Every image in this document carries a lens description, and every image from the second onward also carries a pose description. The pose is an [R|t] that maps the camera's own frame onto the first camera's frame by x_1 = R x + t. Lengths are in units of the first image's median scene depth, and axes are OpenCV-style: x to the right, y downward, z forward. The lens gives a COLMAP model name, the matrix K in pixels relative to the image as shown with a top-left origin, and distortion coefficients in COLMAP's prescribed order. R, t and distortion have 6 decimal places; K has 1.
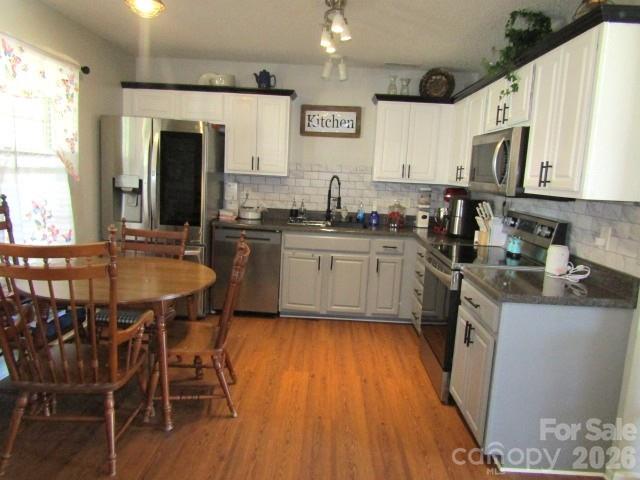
lens RADIAL K [[459.9, 0, 320.0], [0, 459.9, 240.0], [0, 0, 1]] dist [0.000592, -0.002915]
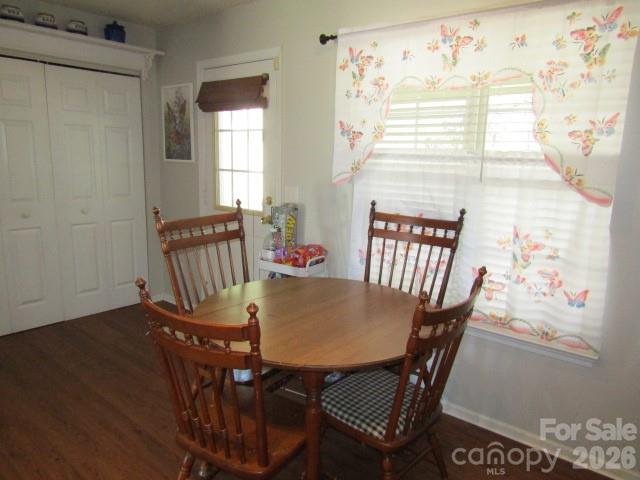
lens RADIAL K [[459.9, 0, 320.0], [0, 459.9, 240.0], [0, 0, 1]] dist [0.000592, -0.002915]
pose [[-0.627617, 0.070932, -0.775284, 0.130276], [-0.178286, 0.956281, 0.231820, -0.186500], [0.757833, 0.283717, -0.587532, 1.272884]]
